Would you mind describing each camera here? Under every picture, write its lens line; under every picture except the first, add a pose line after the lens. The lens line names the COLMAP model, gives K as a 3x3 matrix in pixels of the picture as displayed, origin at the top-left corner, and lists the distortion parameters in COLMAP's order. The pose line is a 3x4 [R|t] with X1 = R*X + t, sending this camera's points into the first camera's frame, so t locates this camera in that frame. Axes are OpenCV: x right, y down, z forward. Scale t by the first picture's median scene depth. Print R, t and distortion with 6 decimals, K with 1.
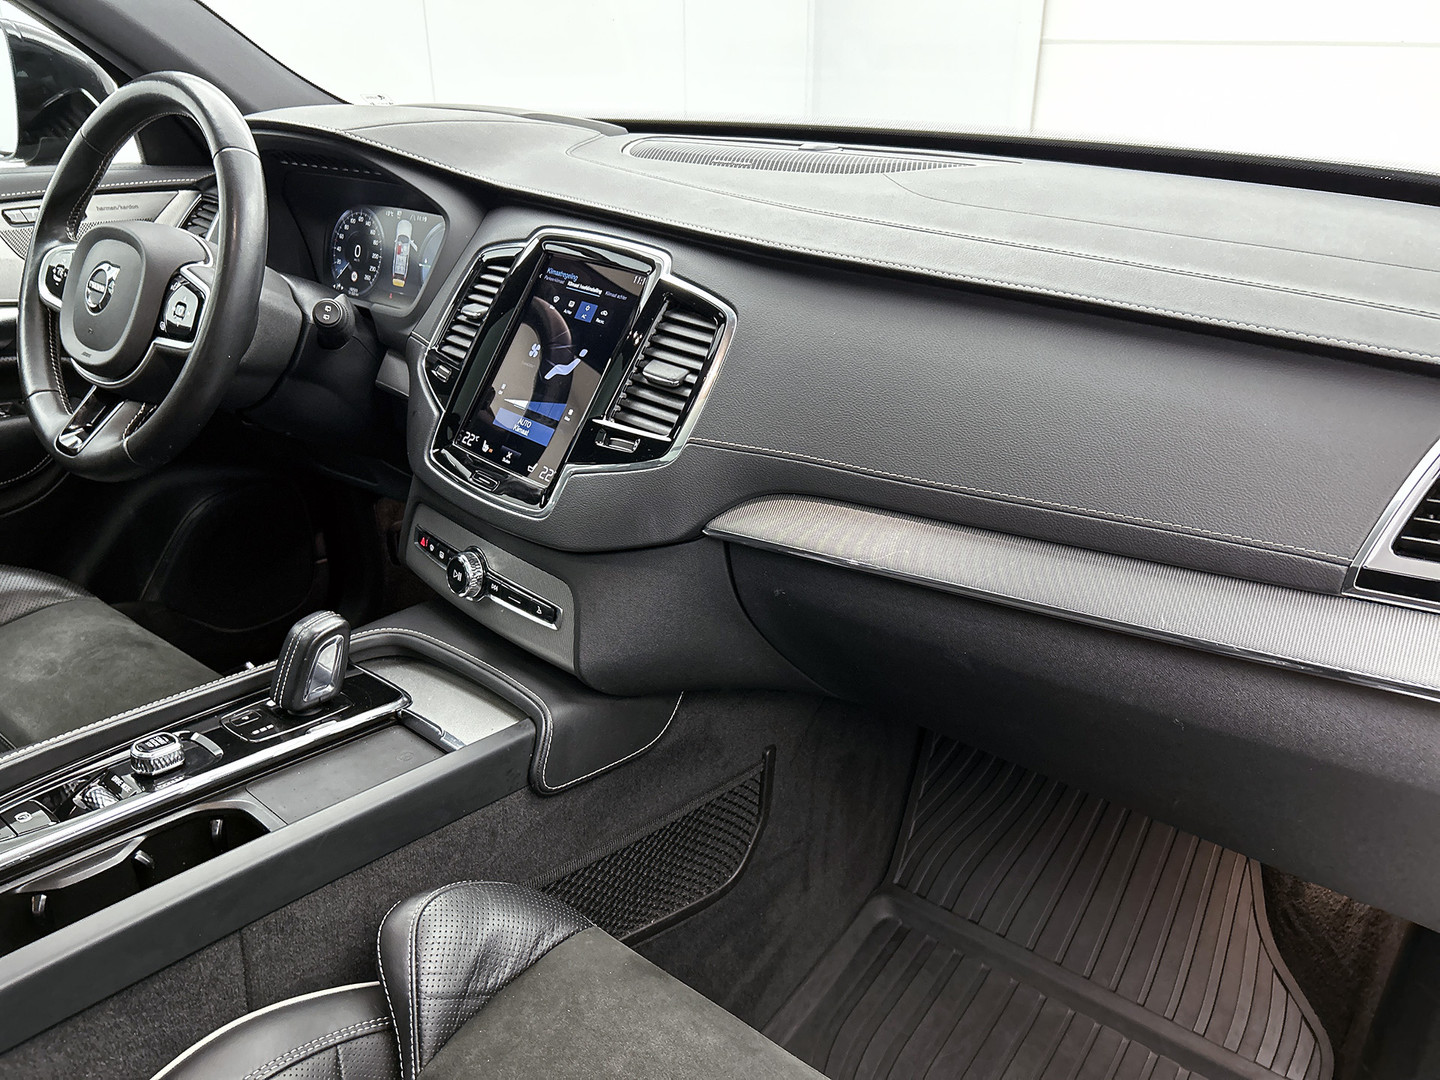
lens RADIAL K [[1095.8, 0, 720.0], [0, 1095.8, 540.0], [0, 0, 1]] dist [-0.002980, -0.004338]
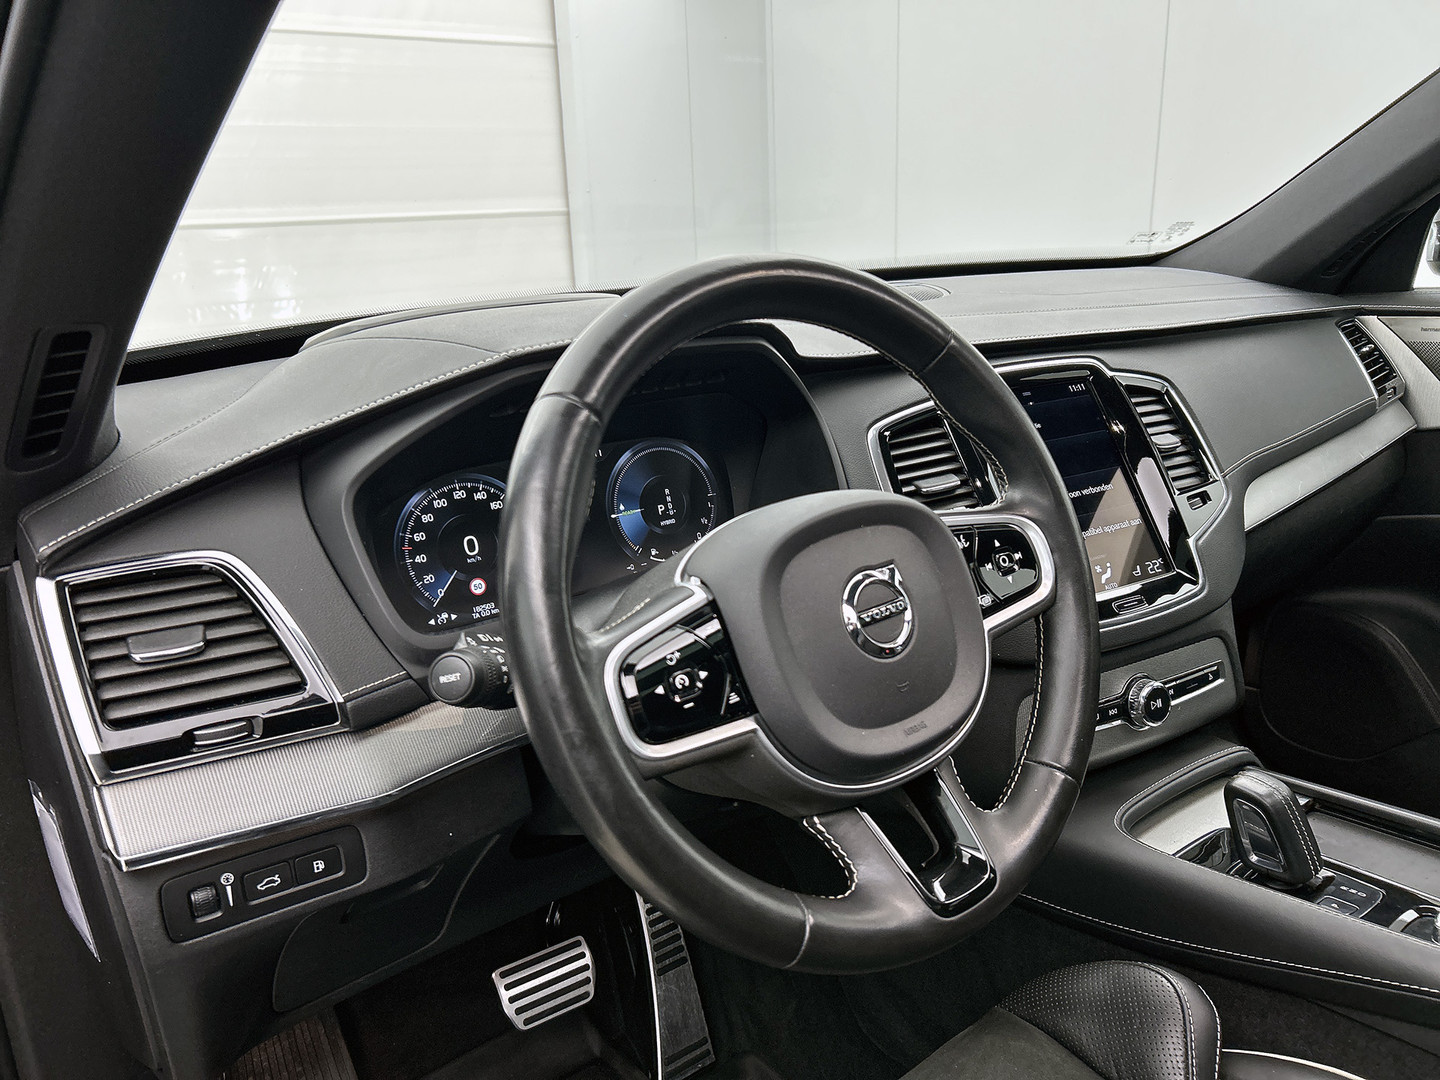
lens RADIAL K [[1095.8, 0, 720.0], [0, 1095.8, 540.0], [0, 0, 1]] dist [-0.002980, -0.004338]
pose [[0.262644, -0.300331, 0.916962, -1.134798], [0.443834, 0.881424, 0.161564, -0.405885], [-0.856755, 0.364545, 0.364798, 0.885810]]
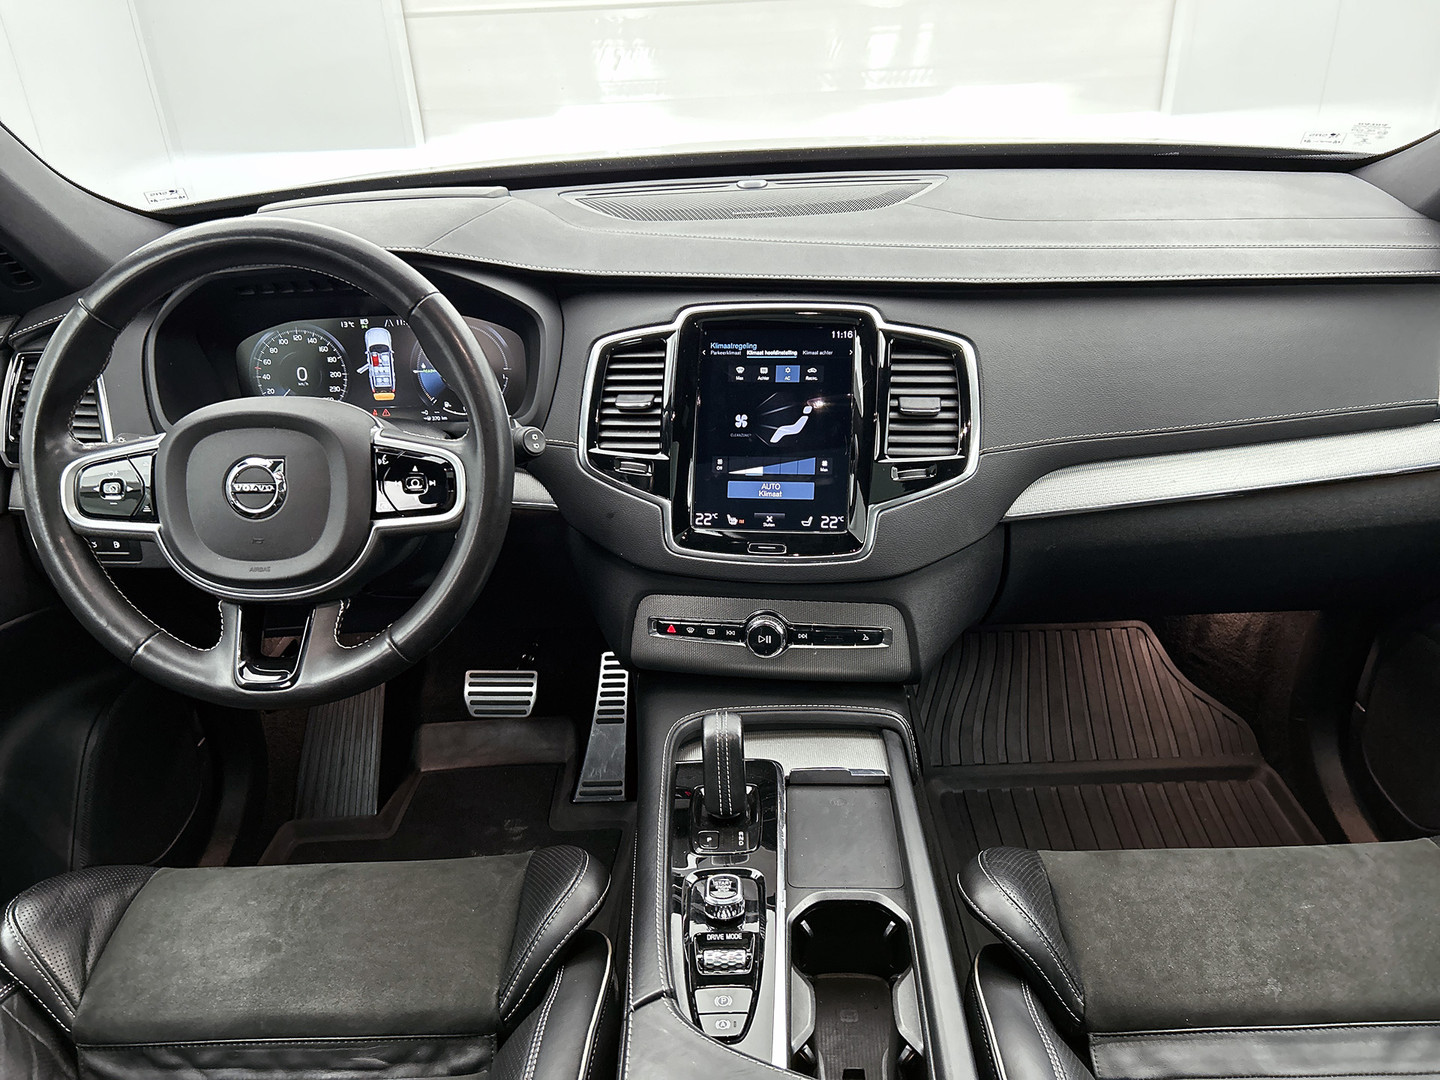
lens RADIAL K [[1082.6, 0, 720.0], [0, 1082.6, 540.0], [0, 0, 1]] dist [0.041508, -0.004819]
pose [[0.782605, -0.322943, 0.532200, -0.772654], [0.300801, 0.944661, 0.130896, -0.203485], [-0.545021, 0.057646, 0.836438, 0.127077]]
